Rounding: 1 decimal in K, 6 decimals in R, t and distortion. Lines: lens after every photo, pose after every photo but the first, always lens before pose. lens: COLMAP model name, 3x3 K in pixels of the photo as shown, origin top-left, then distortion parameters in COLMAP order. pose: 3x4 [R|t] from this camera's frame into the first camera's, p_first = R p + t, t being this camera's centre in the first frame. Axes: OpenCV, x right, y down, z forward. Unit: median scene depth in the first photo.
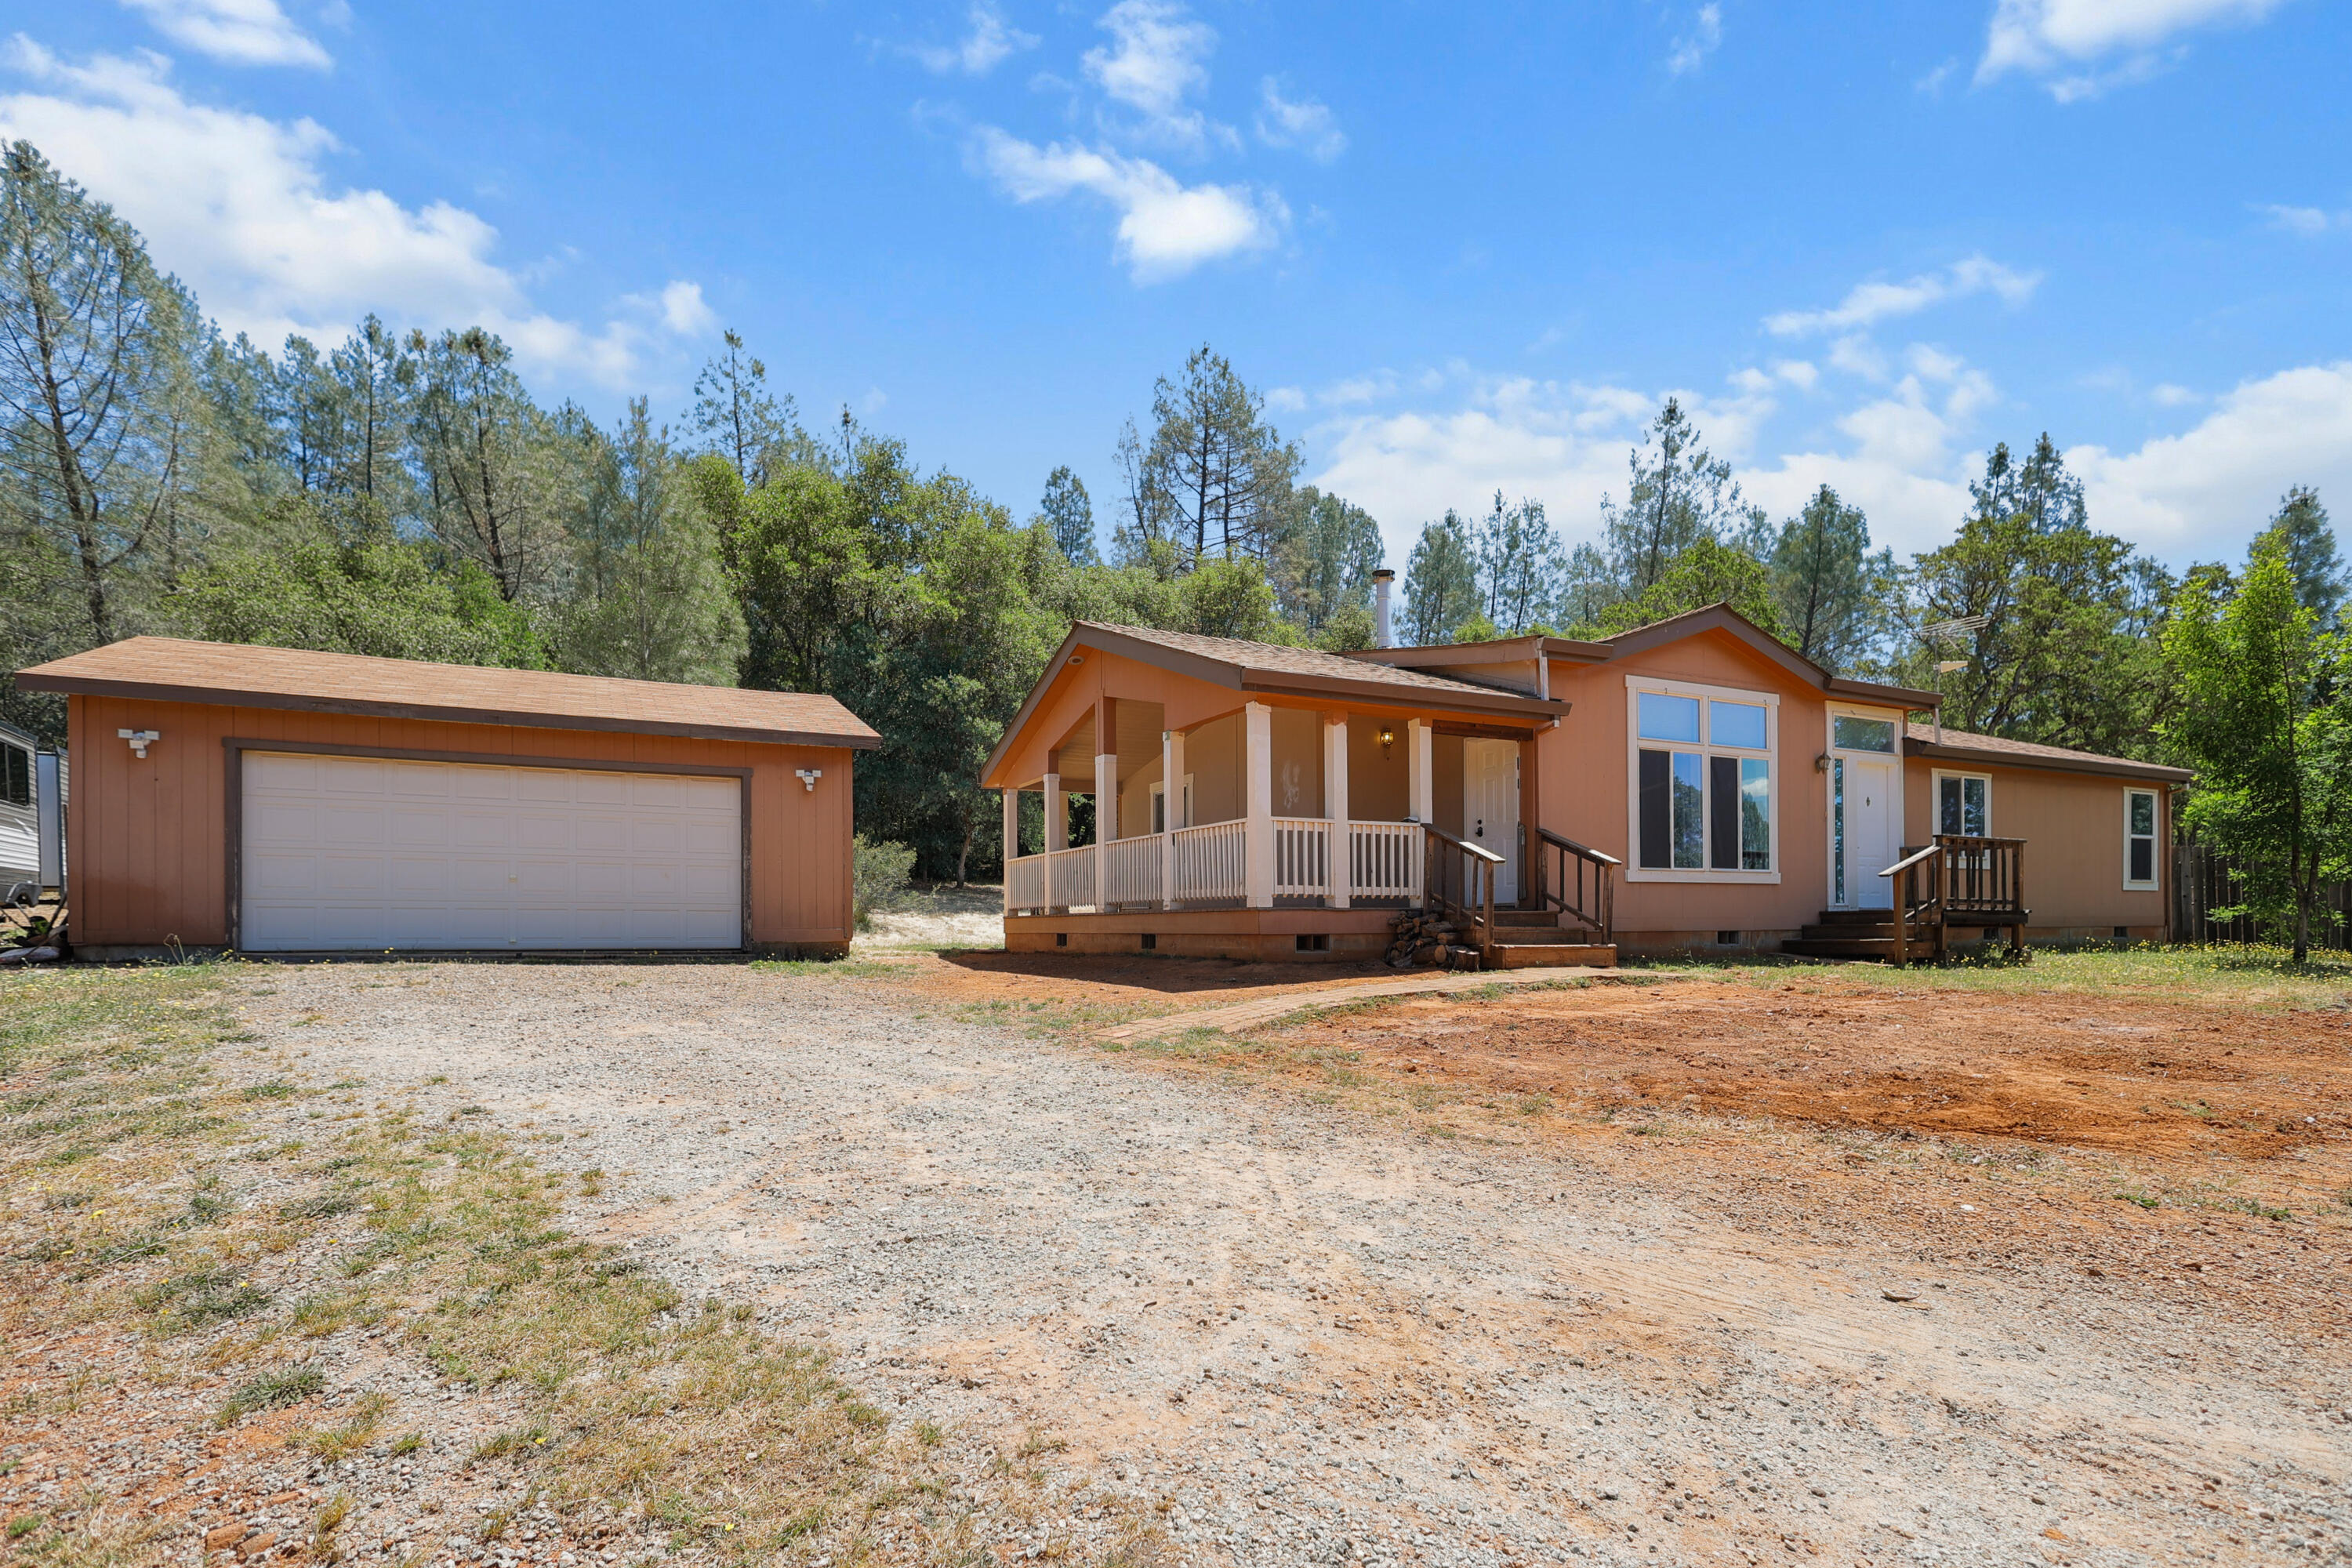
lens RADIAL K [[1122.7, 0, 1175.7], [0, 1122.7, 915.8], [0, 0, 1]] dist [0.002546, 0.000120]
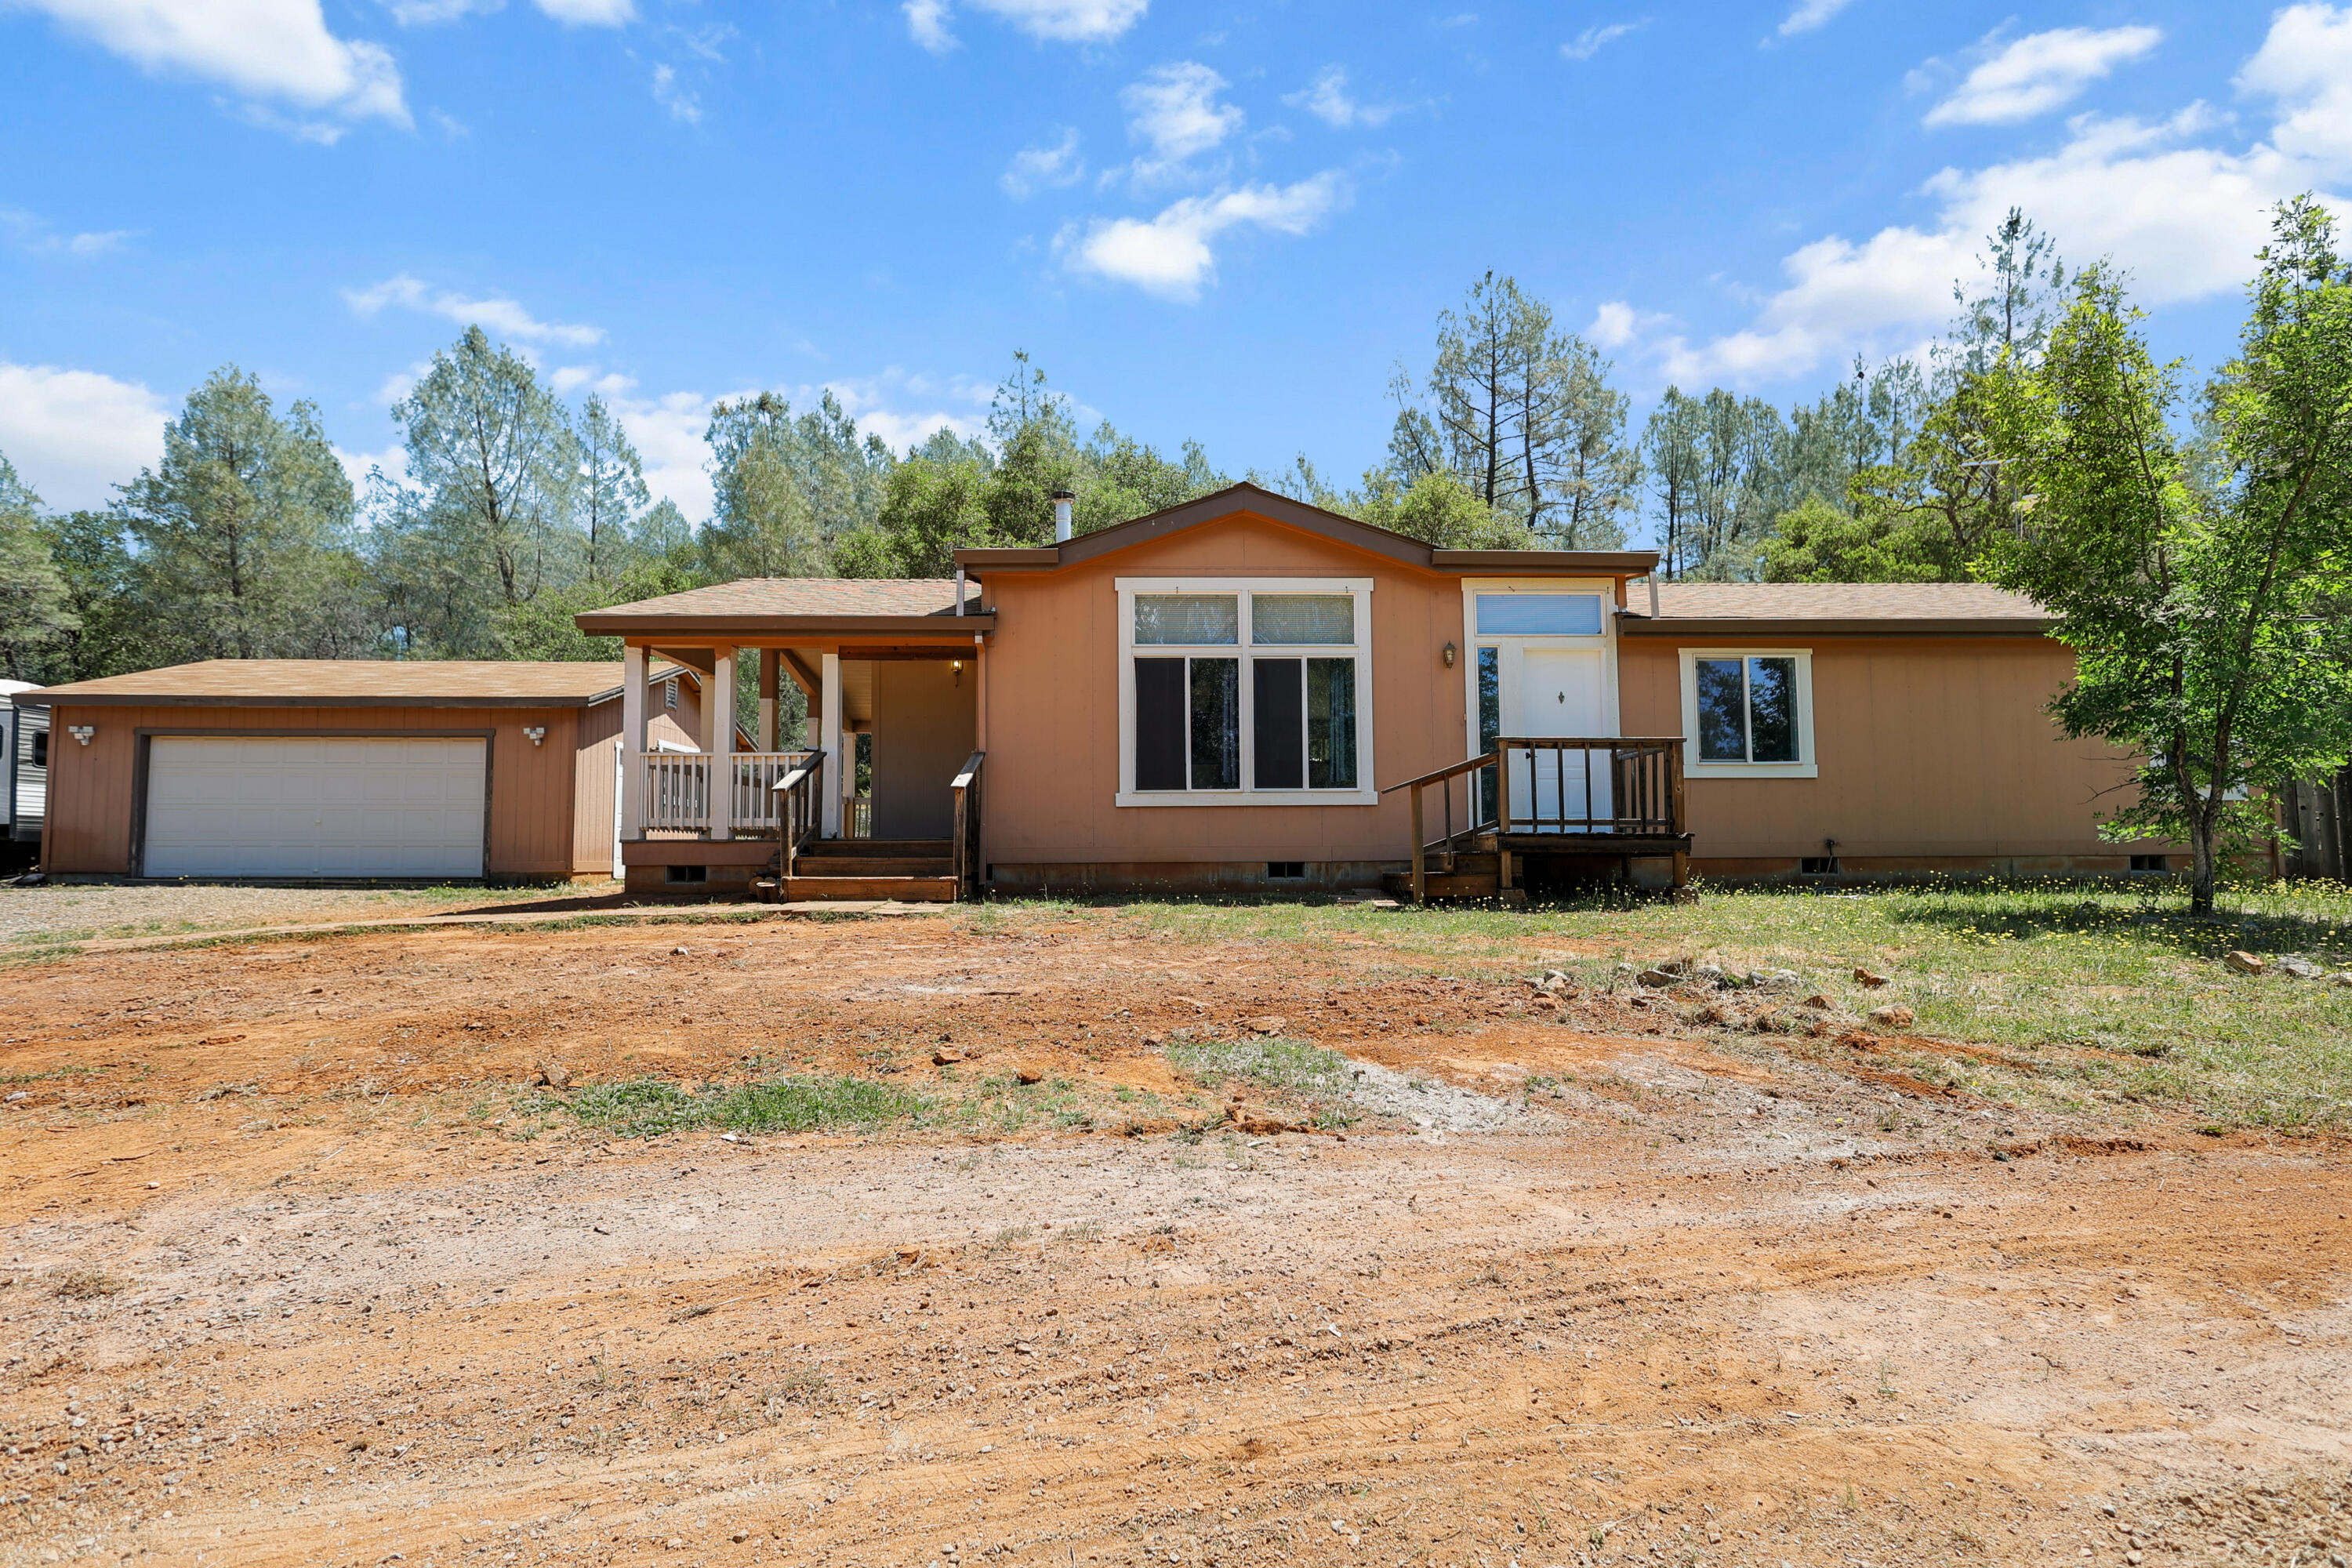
lens RADIAL K [[1091.3, 0, 1171.7], [0, 1091.3, 778.0], [0, 0, 1]] dist [0.004312, 0.000451]
pose [[0.913686, -0.032837, -0.405091, 0.756005], [0.005392, 0.997622, -0.068709, 0.006309], [0.406384, 0.060594, 0.911691, 0.219055]]
